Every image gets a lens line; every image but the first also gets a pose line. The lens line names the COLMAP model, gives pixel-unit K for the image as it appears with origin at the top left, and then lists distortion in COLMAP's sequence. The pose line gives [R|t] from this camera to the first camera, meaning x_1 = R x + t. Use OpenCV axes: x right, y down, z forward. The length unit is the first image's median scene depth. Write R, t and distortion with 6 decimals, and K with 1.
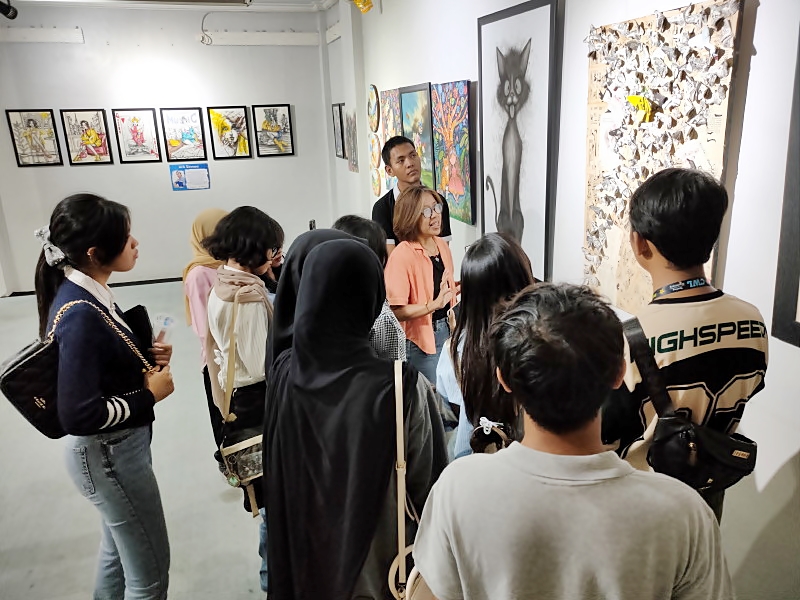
lens RADIAL K [[602.0, 0, 398.3], [0, 602.0, 303.4], [0, 0, 1]] dist [0.030350, -0.001766]
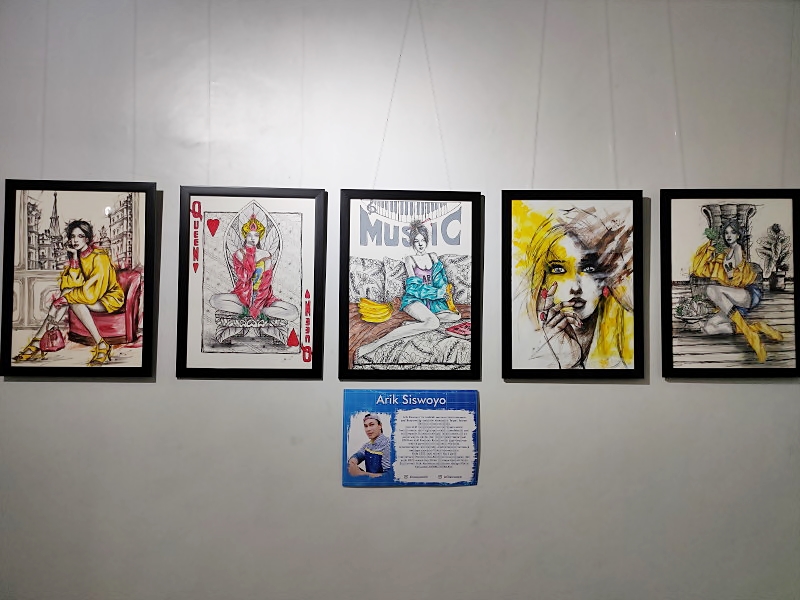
lens RADIAL K [[602.0, 0, 398.3], [0, 602.0, 303.4], [0, 0, 1]] dist [0.030350, -0.001766]
pose [[0.965709, 0.017352, -0.259046, -0.284710], [-0.109433, 0.932005, -0.345531, -0.173661], [0.235436, 0.362031, 0.901944, 0.745852]]
